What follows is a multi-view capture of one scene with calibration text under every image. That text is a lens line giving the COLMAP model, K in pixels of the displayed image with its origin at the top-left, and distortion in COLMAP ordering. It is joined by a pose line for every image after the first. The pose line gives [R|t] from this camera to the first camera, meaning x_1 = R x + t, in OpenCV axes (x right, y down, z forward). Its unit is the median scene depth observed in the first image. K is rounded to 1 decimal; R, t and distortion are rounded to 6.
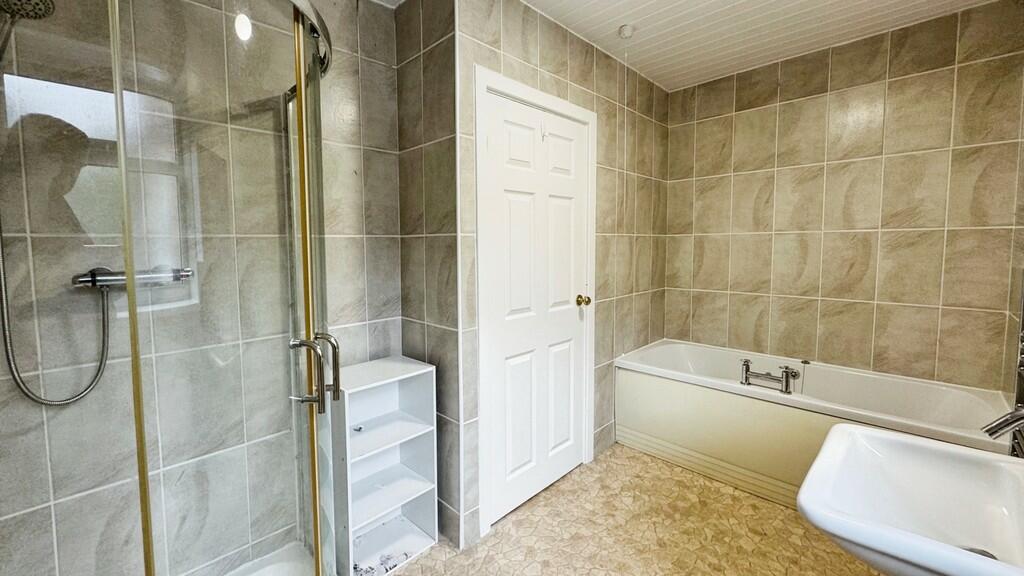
lens RADIAL K [[414.7, 0, 507.8], [0, 414.7, 263.3], [0, 0, 1]] dist [-0.000439, -0.000006]
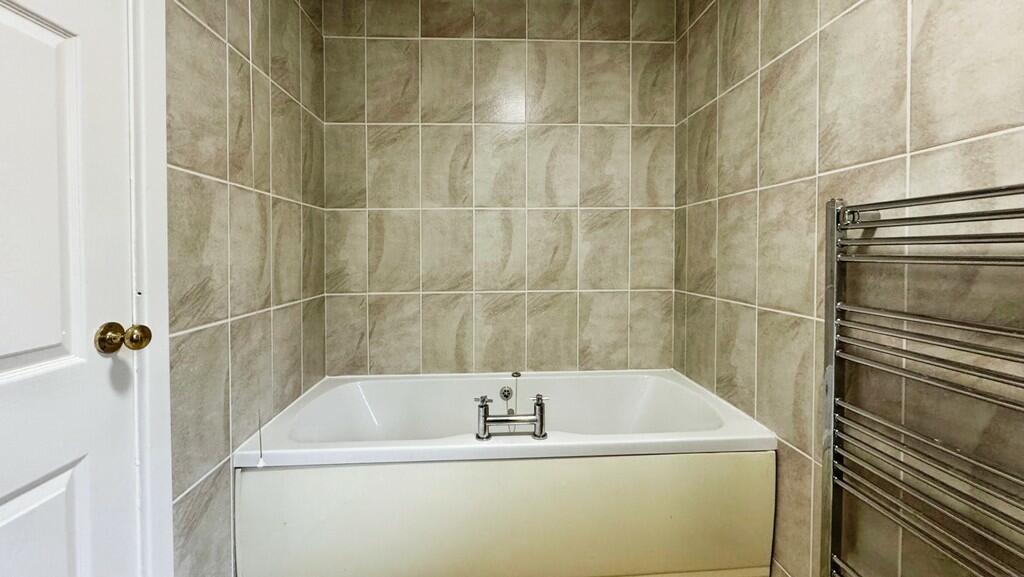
lens RADIAL K [[414.7, 0, 507.8], [0, 414.7, 263.8], [0, 0, 1]] dist [-0.000439, -0.000006]
pose [[0.665798, -0.013425, 0.746012, 0.124021], [0.035163, 0.999292, -0.013399, 0.038851], [-0.745303, 0.035153, 0.665798, 0.468826]]
